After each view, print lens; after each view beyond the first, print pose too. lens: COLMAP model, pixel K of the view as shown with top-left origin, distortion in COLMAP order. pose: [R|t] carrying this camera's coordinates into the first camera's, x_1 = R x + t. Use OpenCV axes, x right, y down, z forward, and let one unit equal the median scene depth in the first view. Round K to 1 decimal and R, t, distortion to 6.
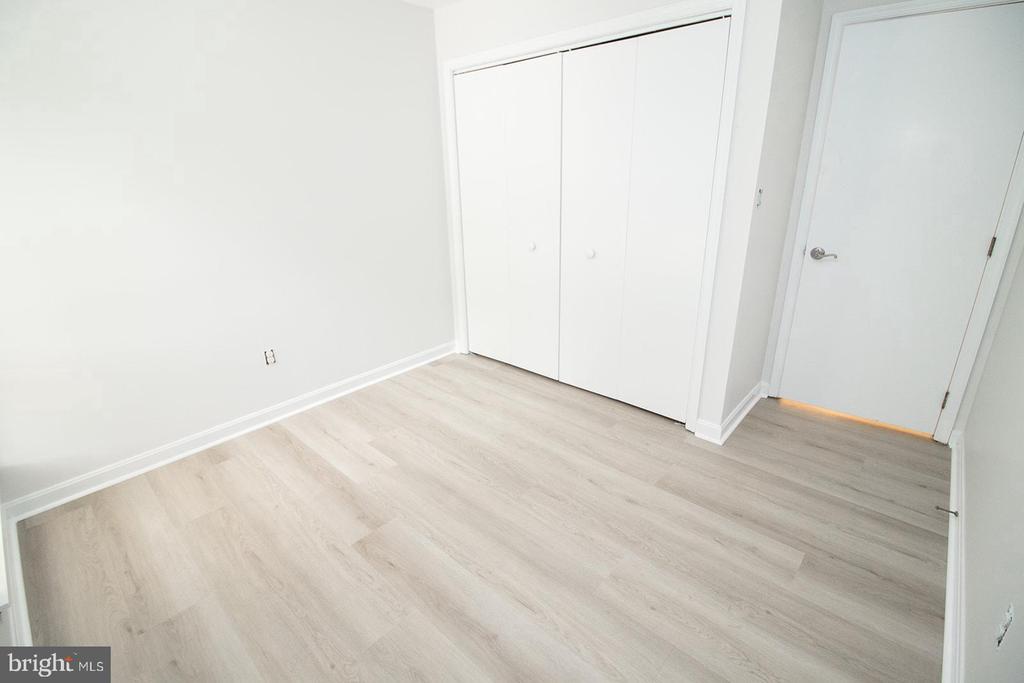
lens RADIAL K [[475.7, 0, 512.0], [0, 475.7, 341.5], [0, 0, 1]] dist [-0.001376, -0.000407]
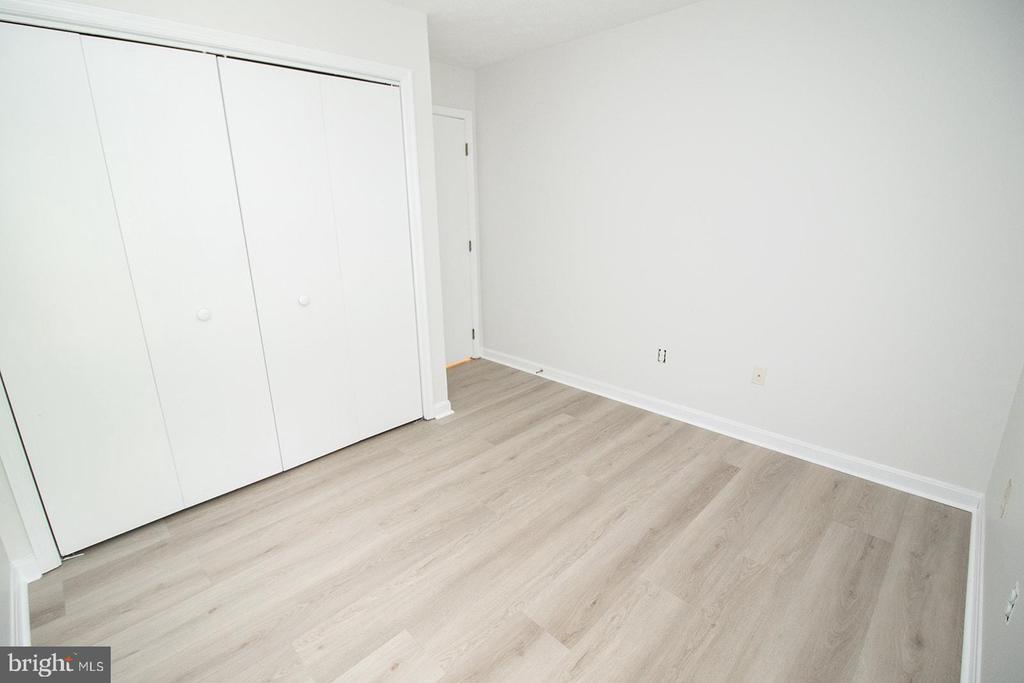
lens RADIAL K [[466.3, 0, 513.7], [0, 466.3, 346.2], [0, 0, 1]] dist [-0.000720, -0.000299]
pose [[0.035251, -0.276819, 0.960275, -0.931316], [0.353070, 0.902359, 0.247163, -0.259953], [-0.934933, 0.330331, 0.129546, 0.790459]]
